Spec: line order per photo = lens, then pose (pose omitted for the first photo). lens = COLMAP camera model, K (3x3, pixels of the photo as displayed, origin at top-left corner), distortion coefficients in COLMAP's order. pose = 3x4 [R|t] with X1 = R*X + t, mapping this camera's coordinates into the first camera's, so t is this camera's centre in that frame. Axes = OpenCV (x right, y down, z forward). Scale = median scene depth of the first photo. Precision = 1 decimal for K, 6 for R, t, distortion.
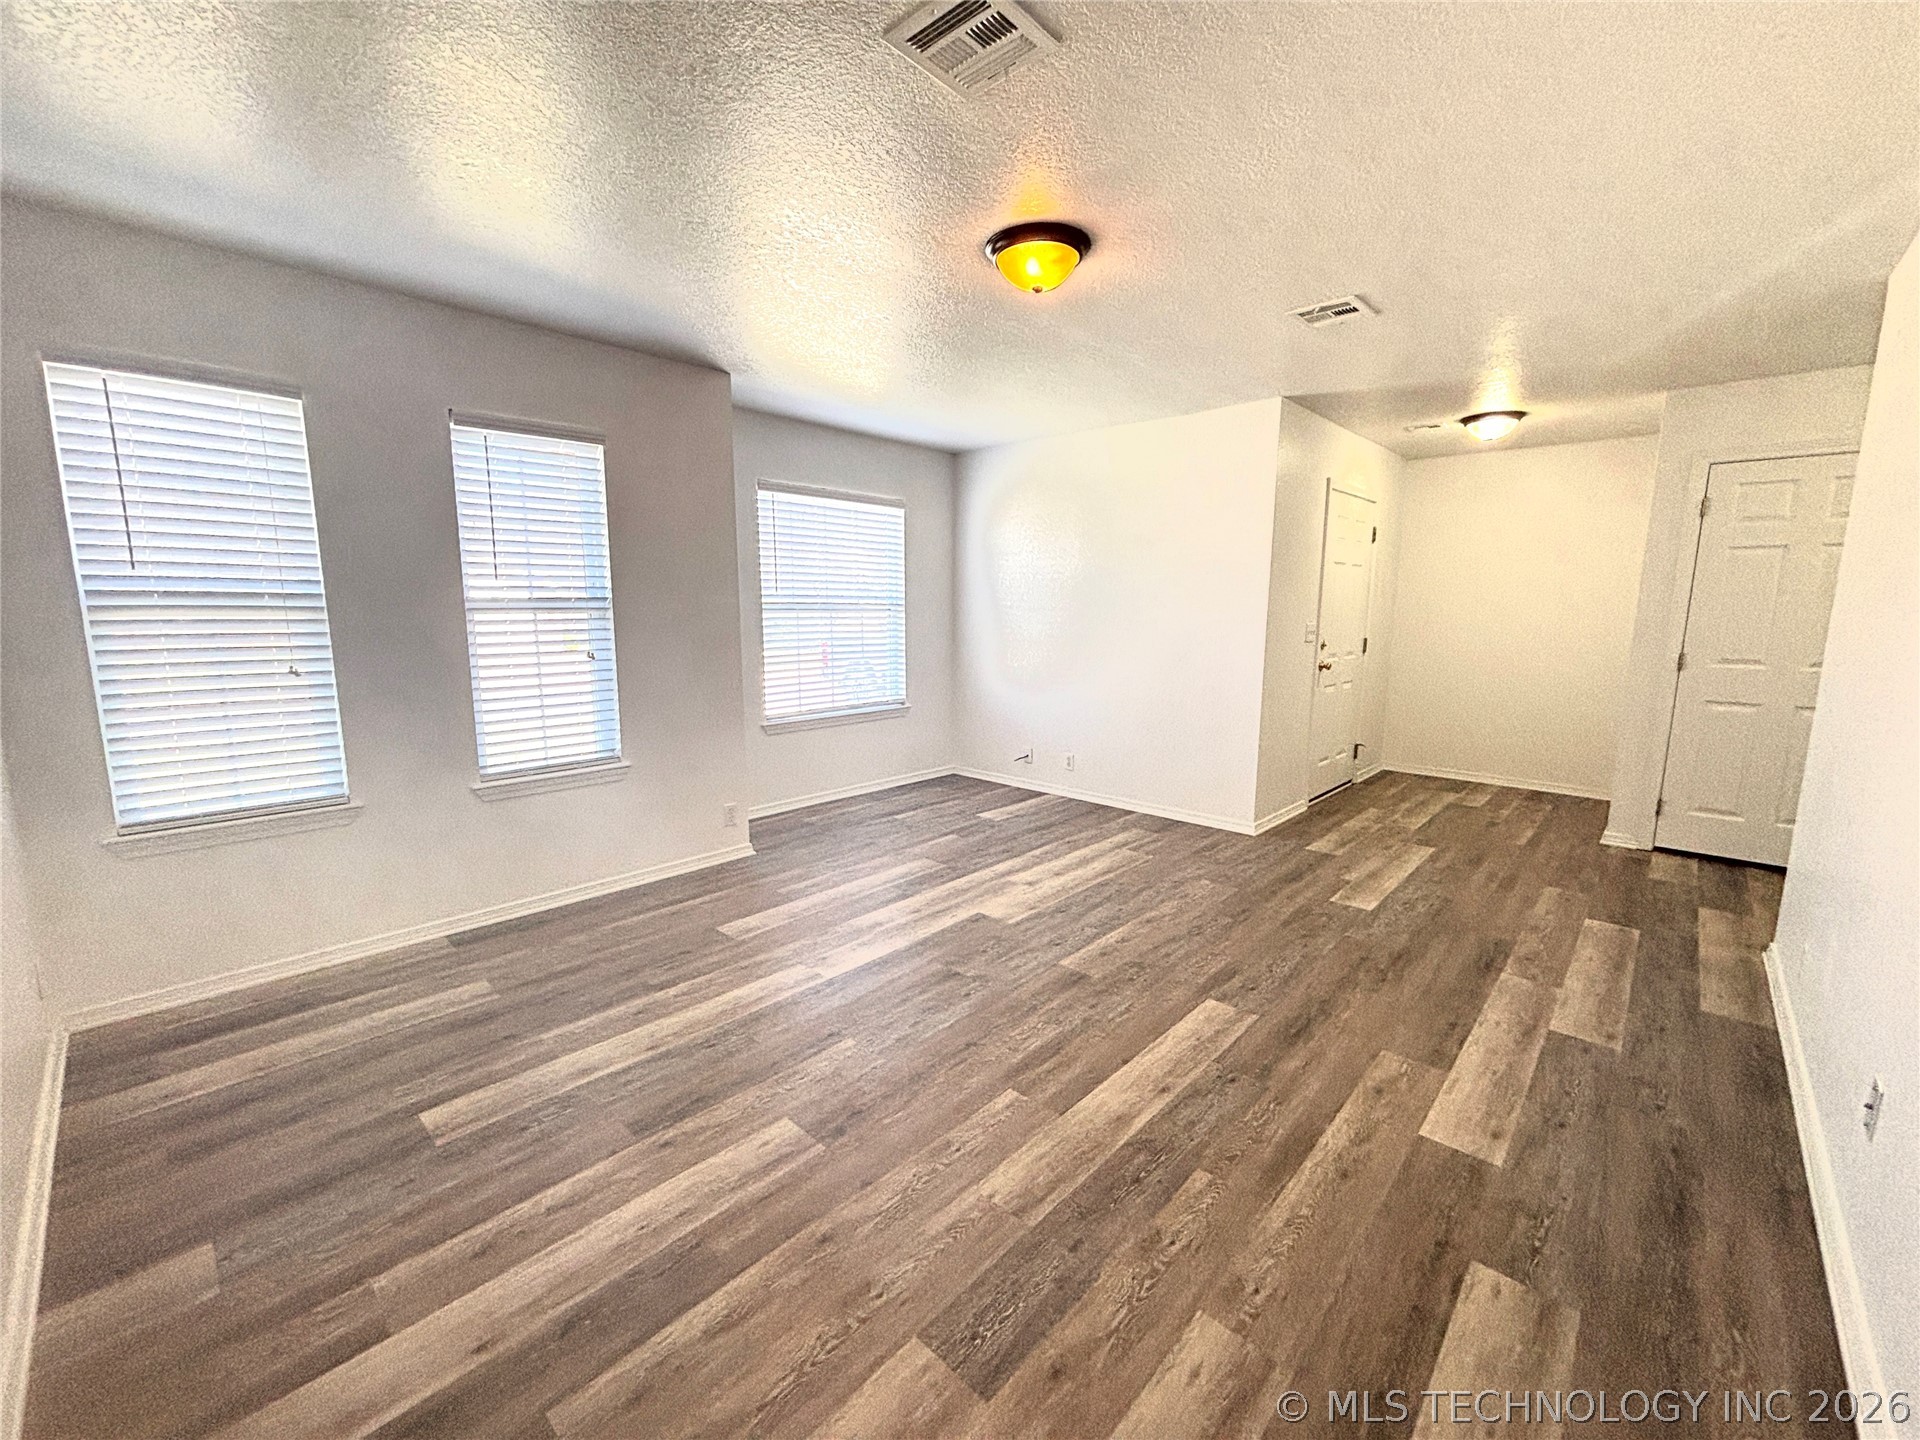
lens RADIAL K [[772.2, 0, 968.6], [0, 772.2, 720.8], [0, 0, 1]] dist [0.000729, 0.000536]
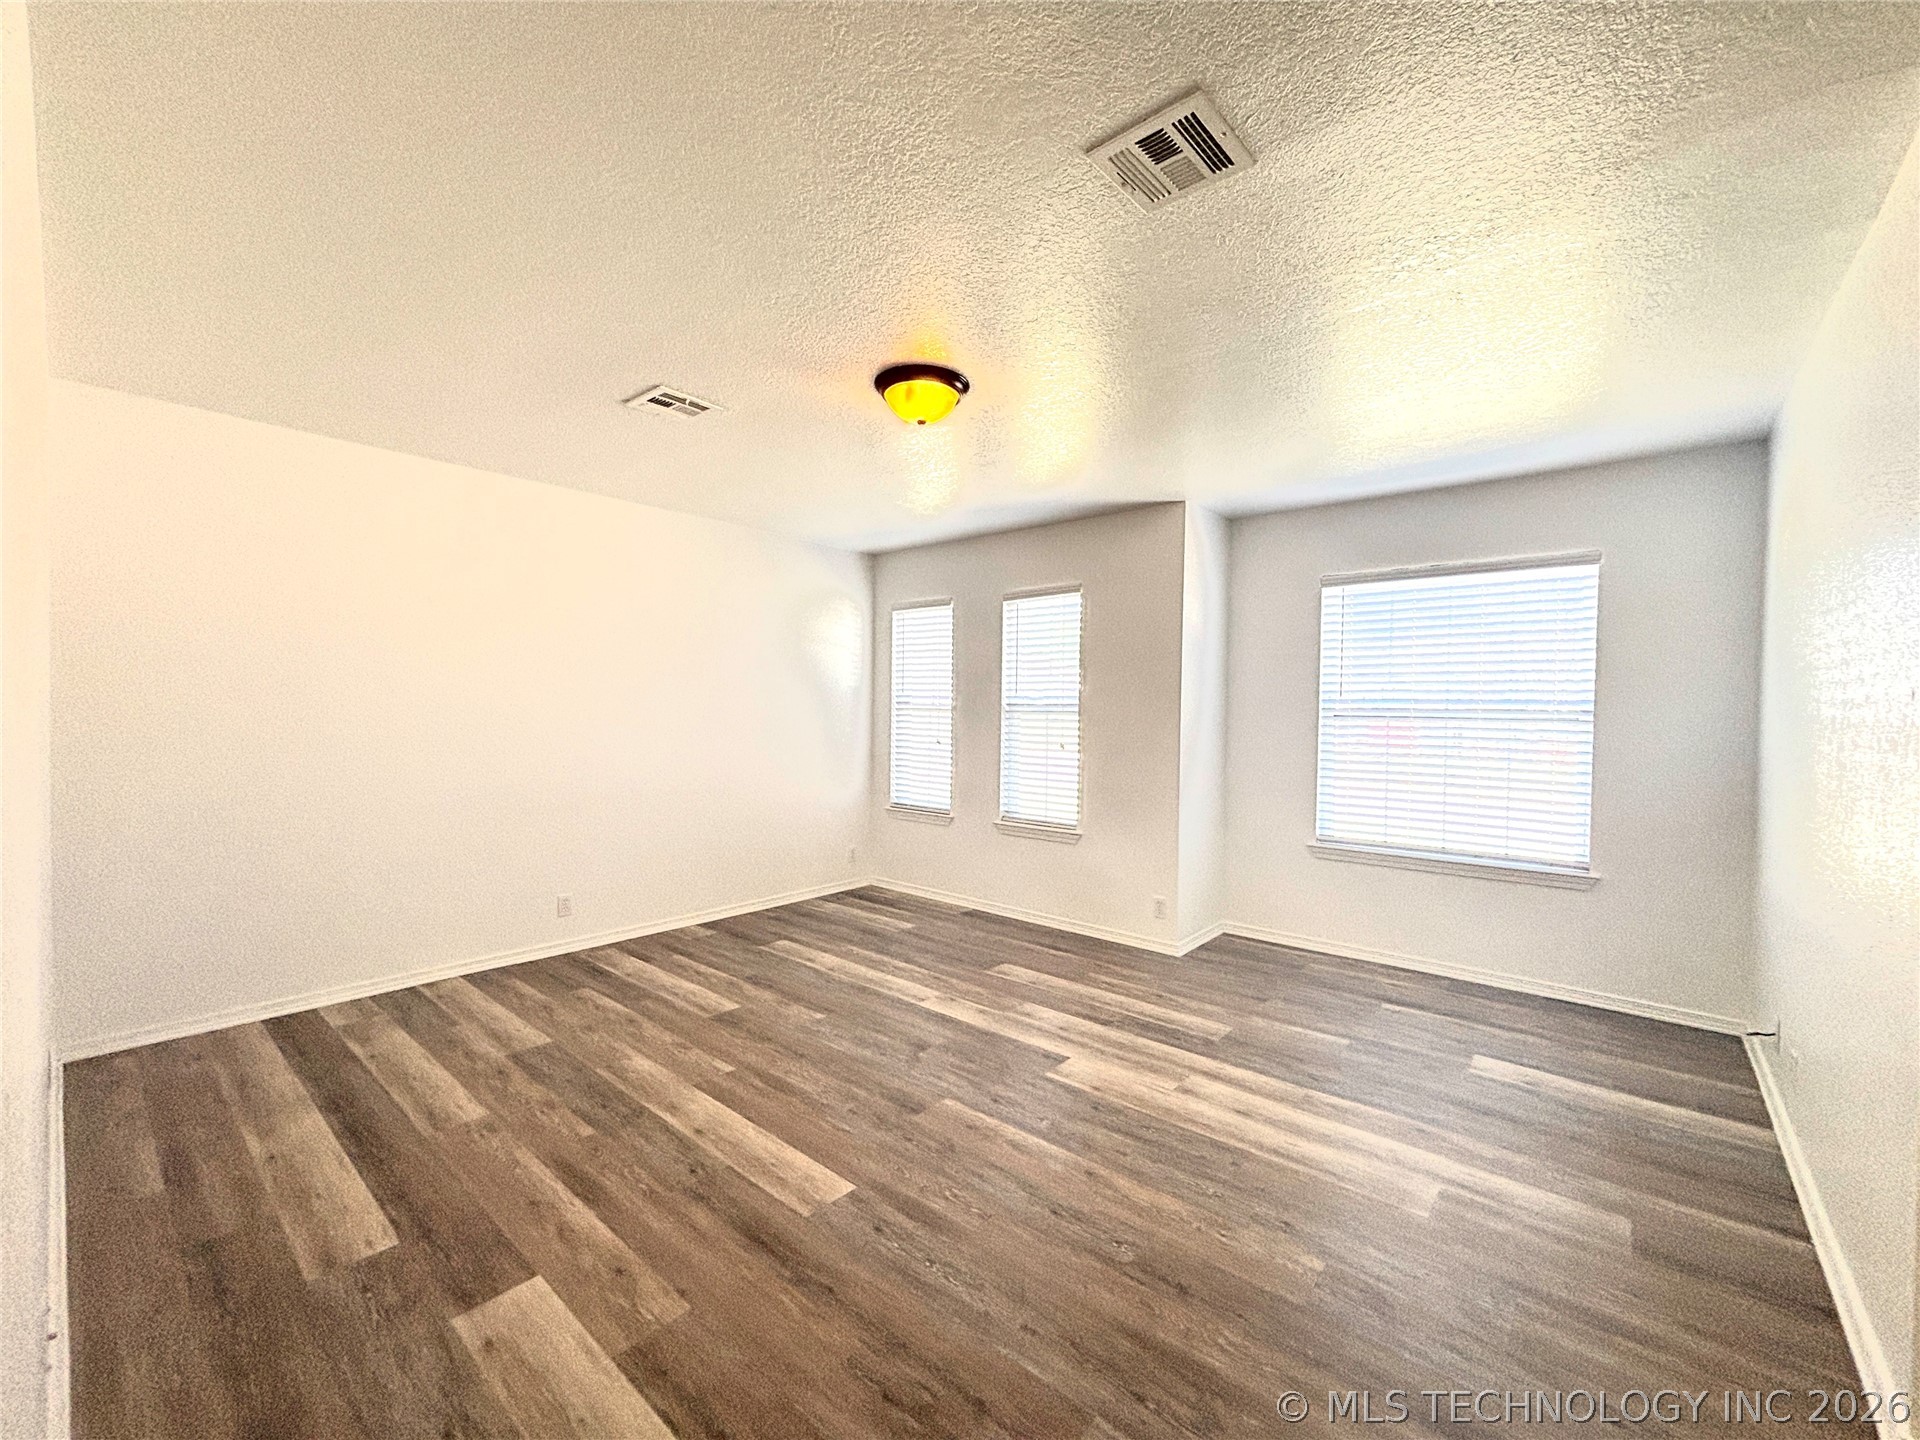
lens RADIAL K [[772.2, 0, 963.4], [0, 772.2, 727.1], [0, 0, 1]] dist [0.000729, 0.000536]
pose [[0.042471, 0.020884, -0.998879, 0.993787], [-0.160937, 0.986868, 0.013791, -0.126819], [0.986051, 0.160171, 0.045274, 0.895290]]
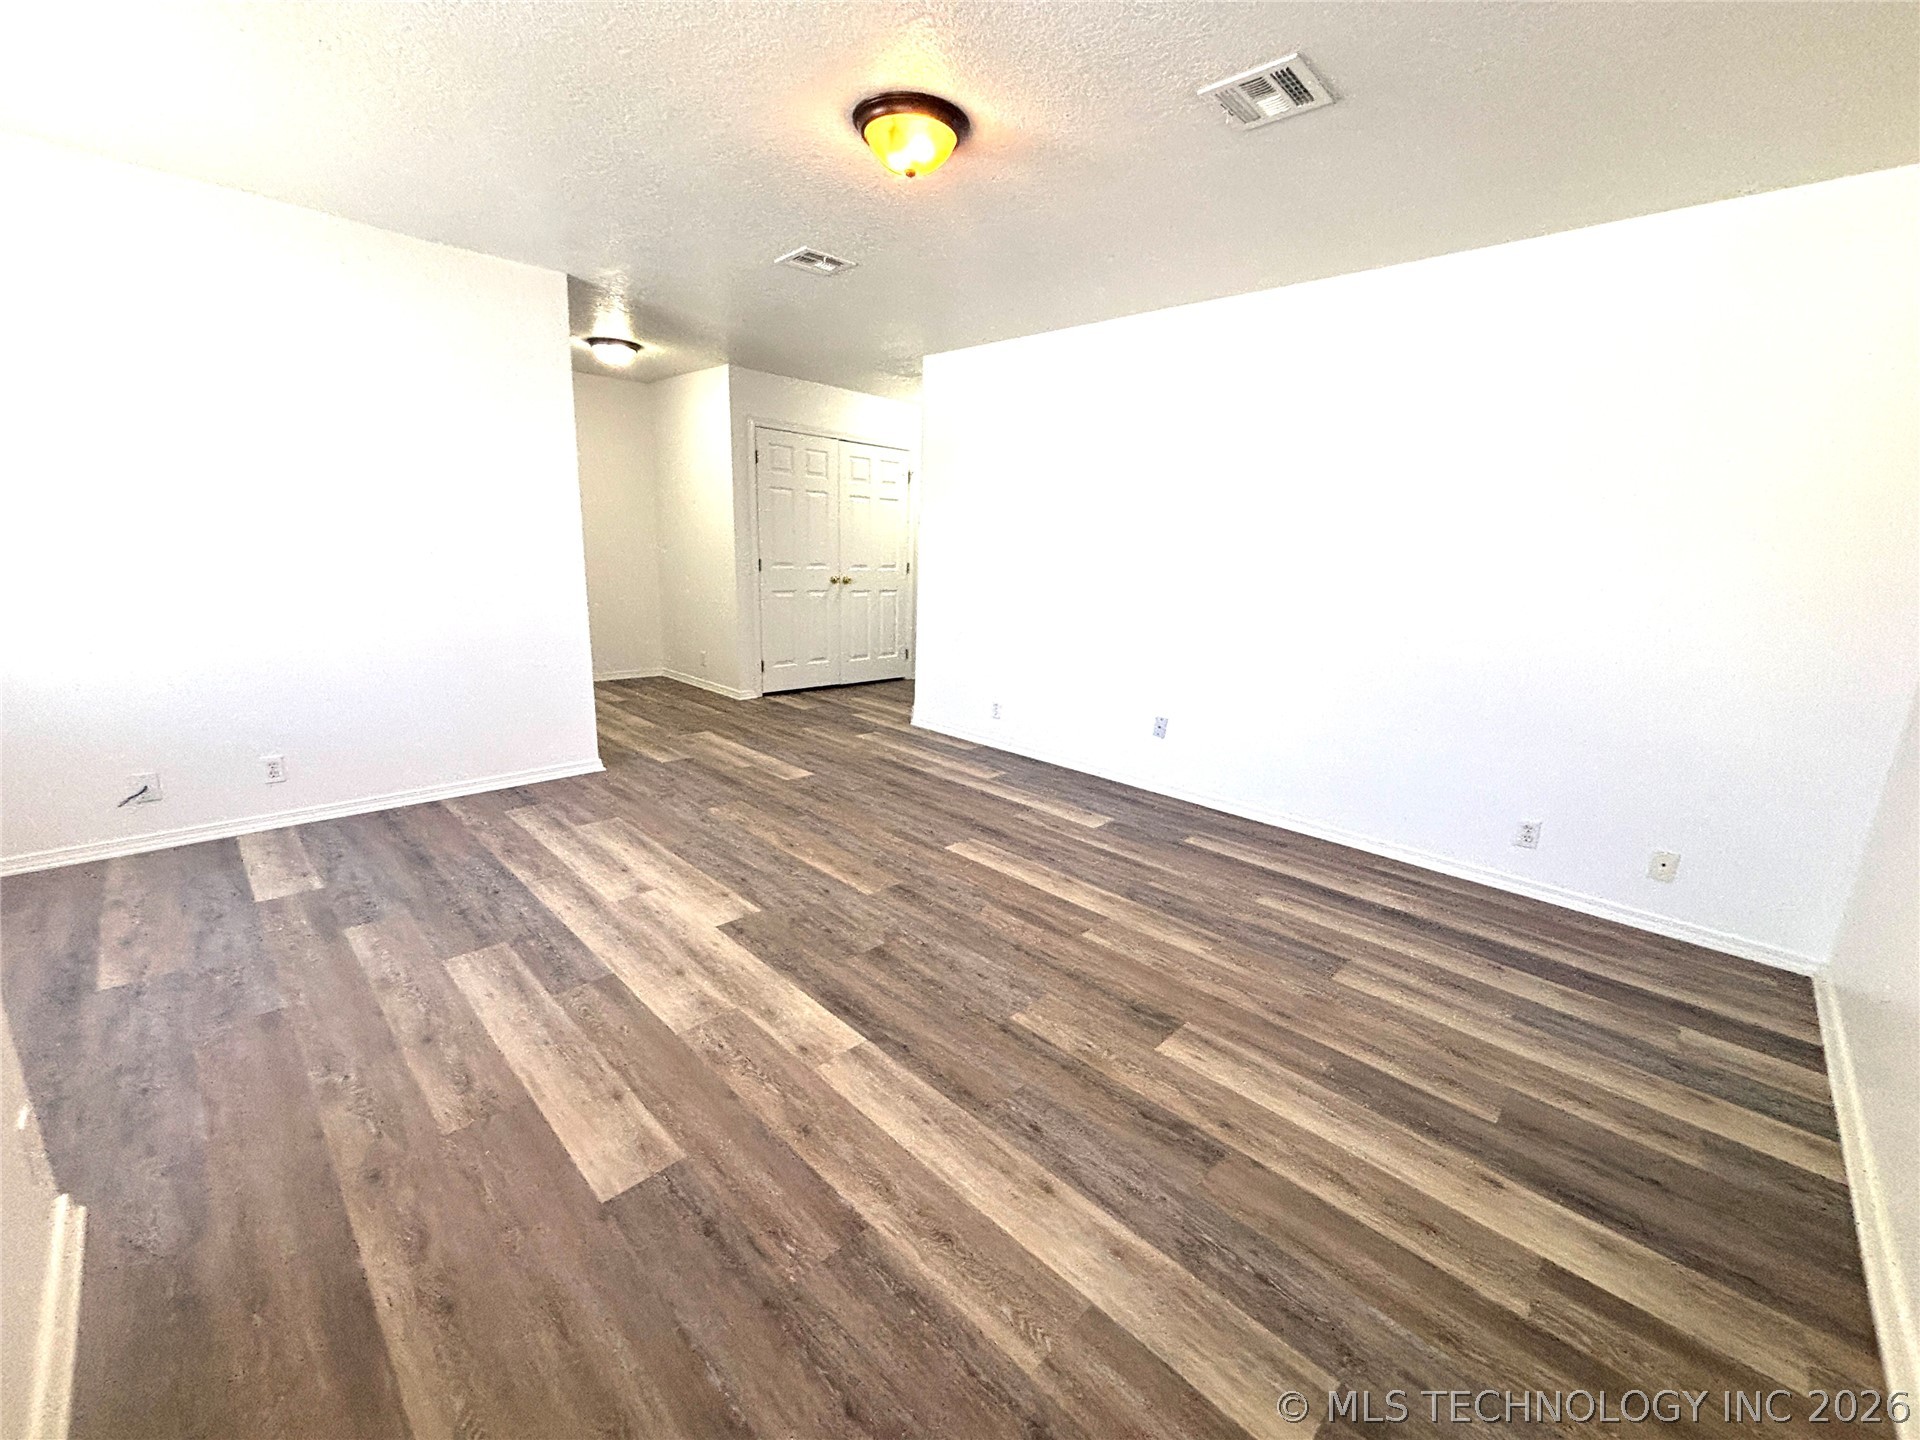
lens RADIAL K [[772.2, 0, 953.9], [0, 772.2, 728.8], [0, 0, 1]] dist [0.000729, 0.000536]
pose [[0.034453, -0.240857, 0.969949, -0.780272], [0.110181, 0.965524, 0.235845, -0.113106], [-0.993314, 0.098744, 0.059803, 0.798154]]
